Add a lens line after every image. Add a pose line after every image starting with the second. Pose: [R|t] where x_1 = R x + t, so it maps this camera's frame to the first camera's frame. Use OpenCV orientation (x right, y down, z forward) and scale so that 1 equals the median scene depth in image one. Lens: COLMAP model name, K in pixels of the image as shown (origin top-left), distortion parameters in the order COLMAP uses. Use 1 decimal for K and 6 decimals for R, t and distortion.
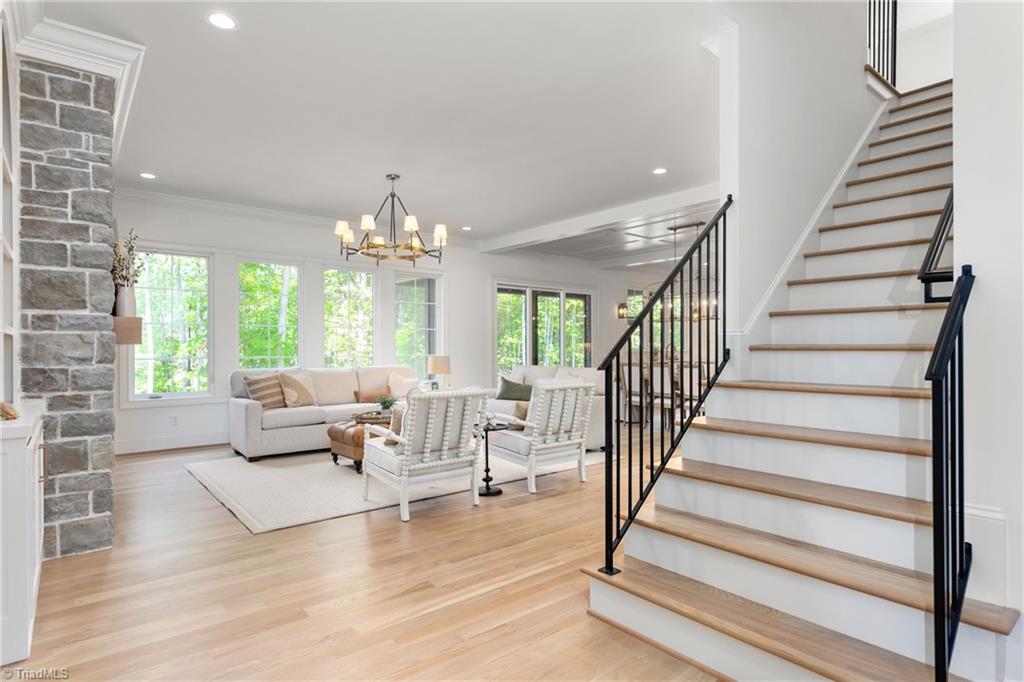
lens RADIAL K [[545.2, 0, 515.7], [0, 545.2, 344.6], [0, 0, 1]] dist [-0.021750, -0.000230]
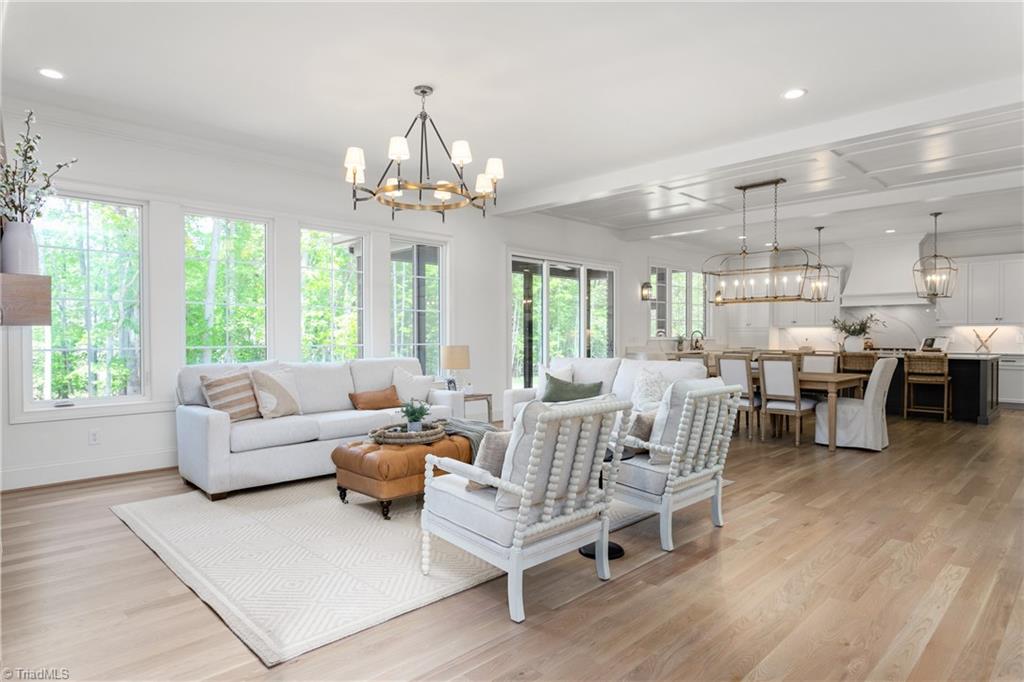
lens RADIAL K [[583.5, 0, 508.2], [0, 583.5, 340.7], [0, 0, 1]] dist [-0.014191, -0.000233]
pose [[0.996839, 0.000585, 0.079441, -0.164859], [-0.001775, 0.999887, 0.014907, 0.002486], [-0.079423, -0.015001, 0.996728, 0.224582]]
